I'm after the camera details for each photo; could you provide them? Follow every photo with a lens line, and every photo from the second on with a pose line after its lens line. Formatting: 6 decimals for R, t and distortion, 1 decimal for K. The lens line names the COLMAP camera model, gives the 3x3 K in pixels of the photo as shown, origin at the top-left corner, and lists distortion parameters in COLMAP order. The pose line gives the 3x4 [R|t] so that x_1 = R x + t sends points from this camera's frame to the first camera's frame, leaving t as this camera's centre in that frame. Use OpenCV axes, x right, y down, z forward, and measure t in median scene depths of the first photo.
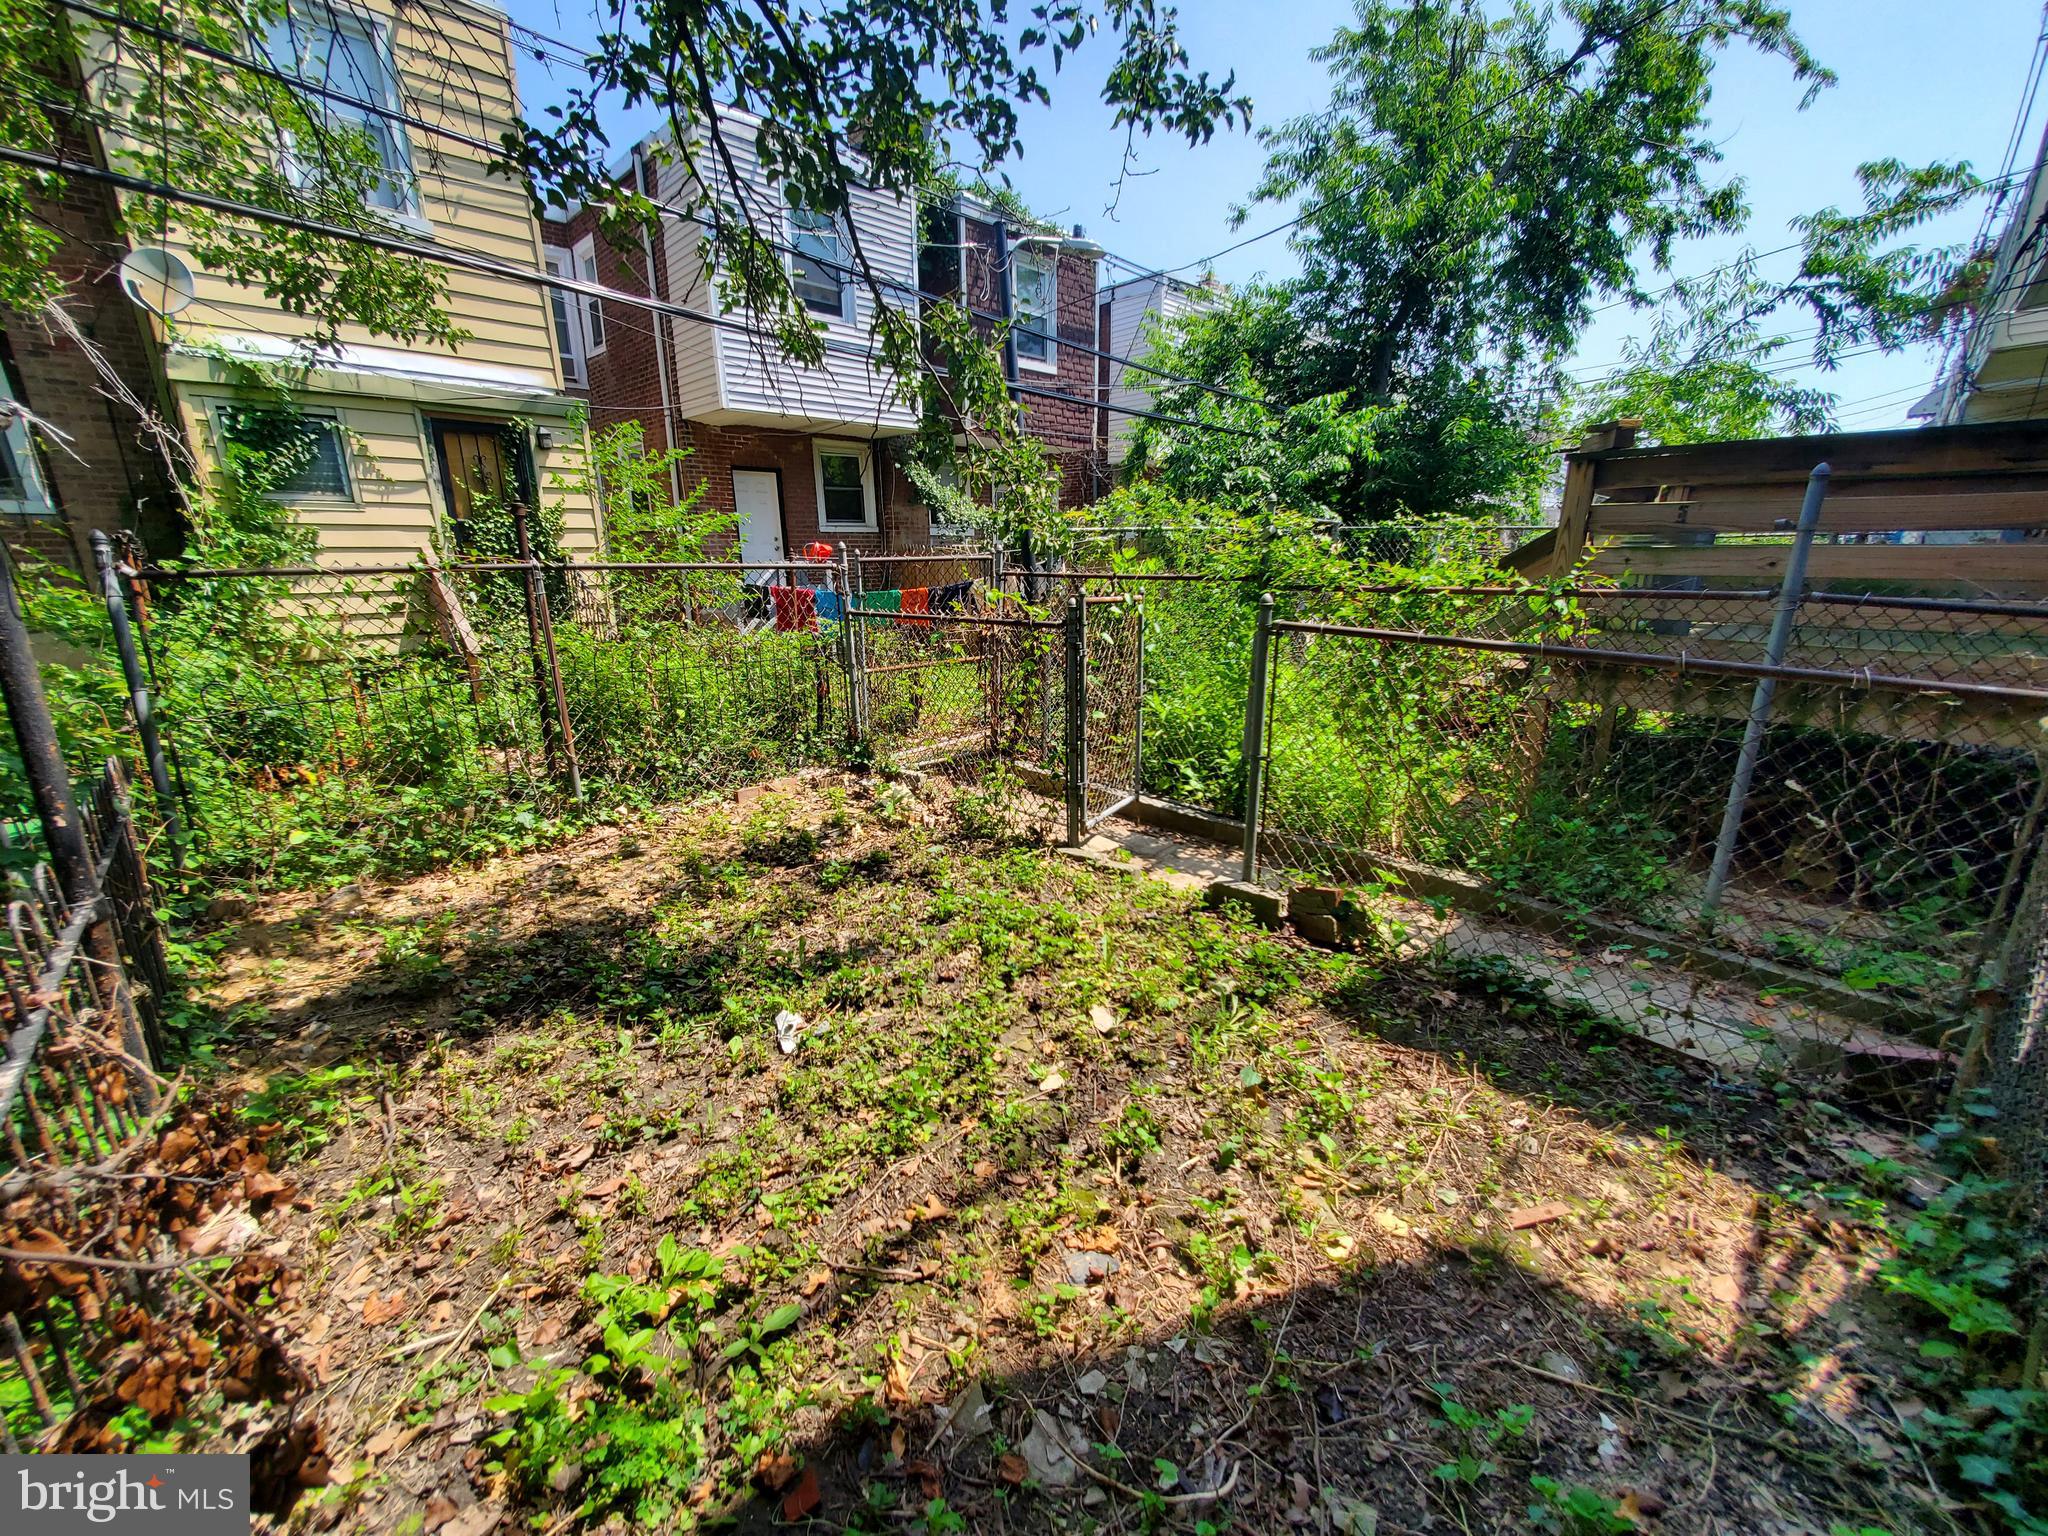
lens RADIAL K [[808.6, 0, 1016.1], [0, 808.6, 762.7], [0, 0, 1]] dist [0.001676, -0.000289]
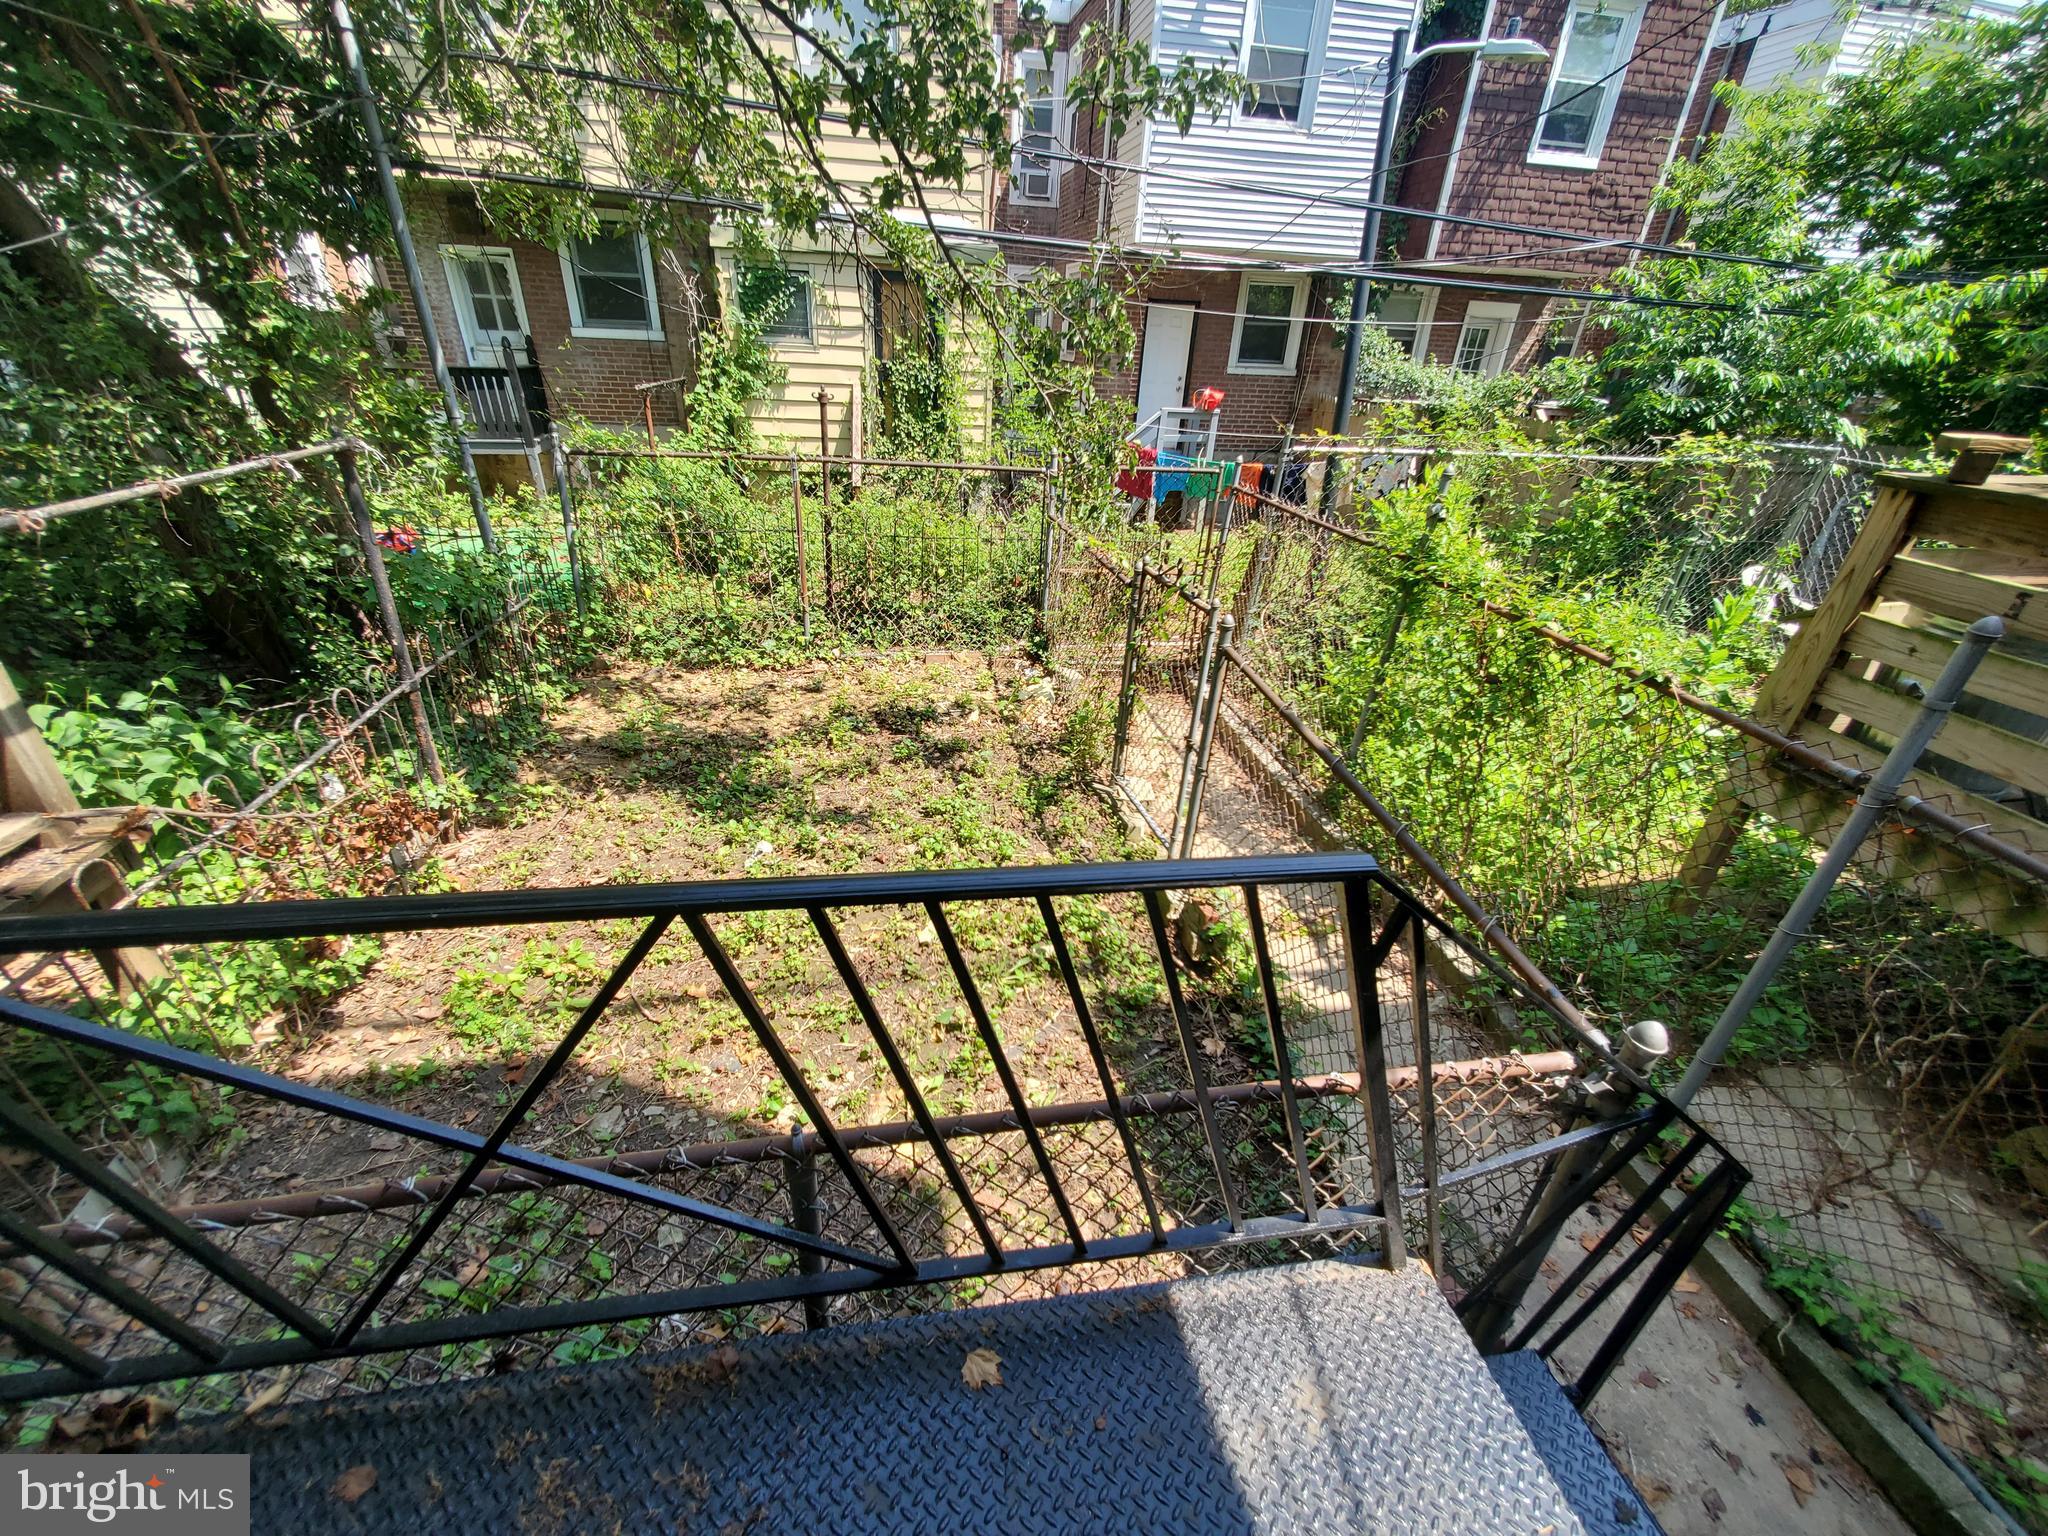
lens RADIAL K [[808.6, 0, 1040.2], [0, 808.6, 768.6], [0, 0, 1]] dist [0.001676, -0.000289]
pose [[0.831092, 0.311534, -0.460686, 0.288928], [-0.196580, 0.939459, 0.280664, -0.123959], [0.520233, -0.142696, 0.842019, 0.011103]]
